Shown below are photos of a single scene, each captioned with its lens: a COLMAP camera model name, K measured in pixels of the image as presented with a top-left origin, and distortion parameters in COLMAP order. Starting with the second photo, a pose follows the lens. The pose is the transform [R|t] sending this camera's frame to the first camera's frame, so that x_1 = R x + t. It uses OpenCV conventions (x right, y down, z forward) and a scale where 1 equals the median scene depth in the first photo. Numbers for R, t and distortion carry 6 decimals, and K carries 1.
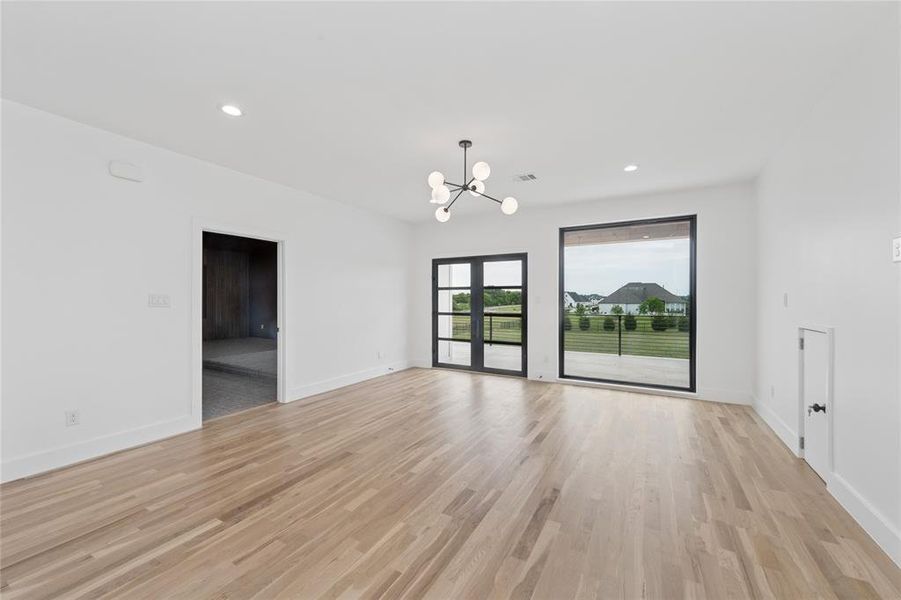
lens RADIAL K [[351.6, 0, 451.5], [0, 351.6, 299.5], [0, 0, 1]] dist [0.002214, 0.000222]
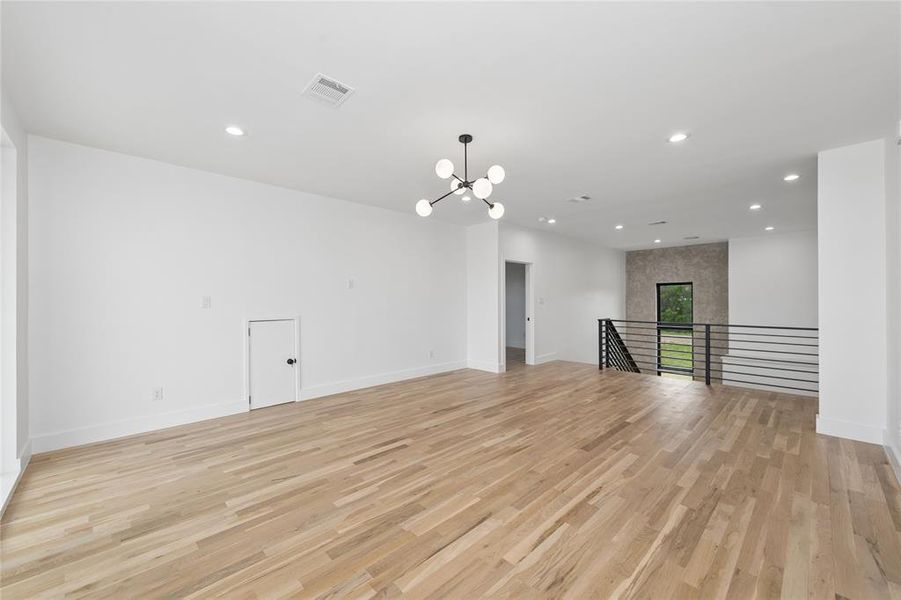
lens RADIAL K [[351.6, 0, 452.3], [0, 351.6, 300.2], [0, 0, 1]] dist [0.002214, 0.000222]
pose [[-0.960270, 0.004292, 0.279039, -0.215416], [0.004848, 0.999987, 0.001300, -0.003043], [-0.279030, 0.002601, -0.960279, 2.158382]]
